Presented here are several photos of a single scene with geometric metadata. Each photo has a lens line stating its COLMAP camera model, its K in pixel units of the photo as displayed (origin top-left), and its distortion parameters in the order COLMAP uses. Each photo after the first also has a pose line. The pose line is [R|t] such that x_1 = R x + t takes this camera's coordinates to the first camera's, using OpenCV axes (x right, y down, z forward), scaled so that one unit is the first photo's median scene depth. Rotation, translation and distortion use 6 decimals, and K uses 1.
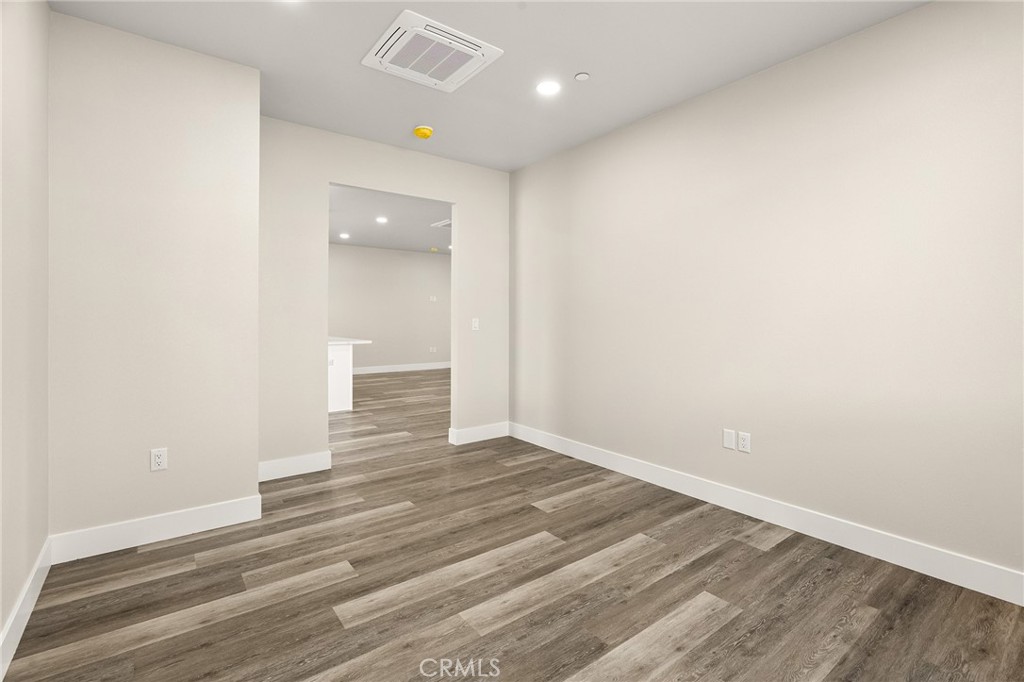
lens RADIAL K [[476.7, 0, 503.7], [0, 476.7, 319.4], [0, 0, 1]] dist [-0.003711, 0.000749]
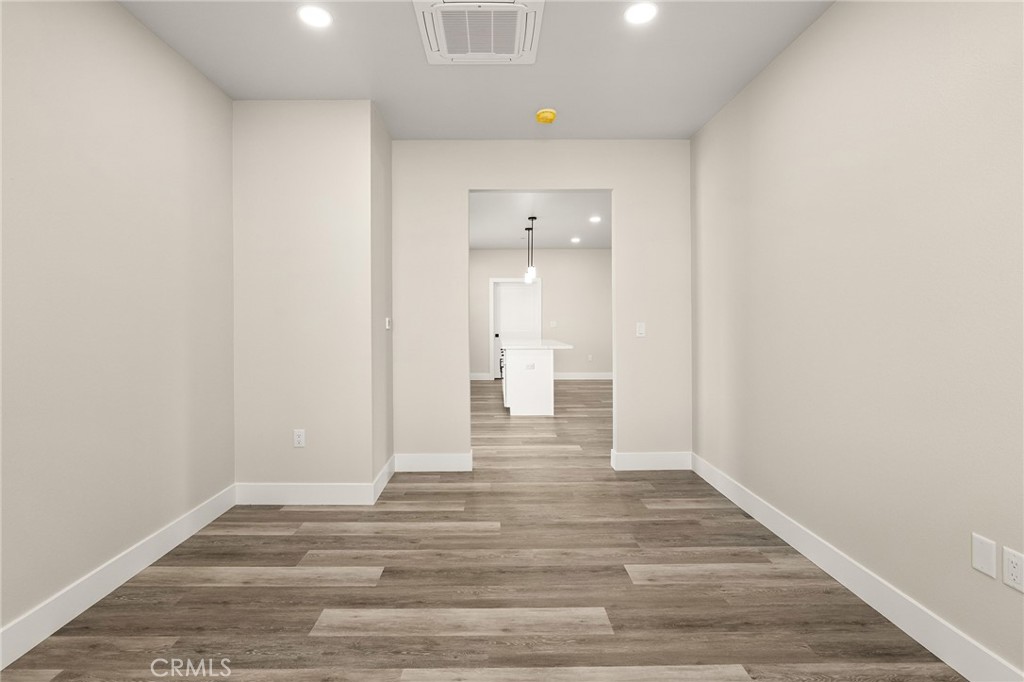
lens RADIAL K [[476.7, 0, 503.7], [0, 476.7, 319.4], [0, 0, 1]] dist [-0.003711, 0.000749]
pose [[0.799349, -0.008936, -0.600800, 0.387694], [0.003356, 0.999940, -0.010407, 0.001475], [0.600857, 0.006303, 0.799332, 0.290648]]
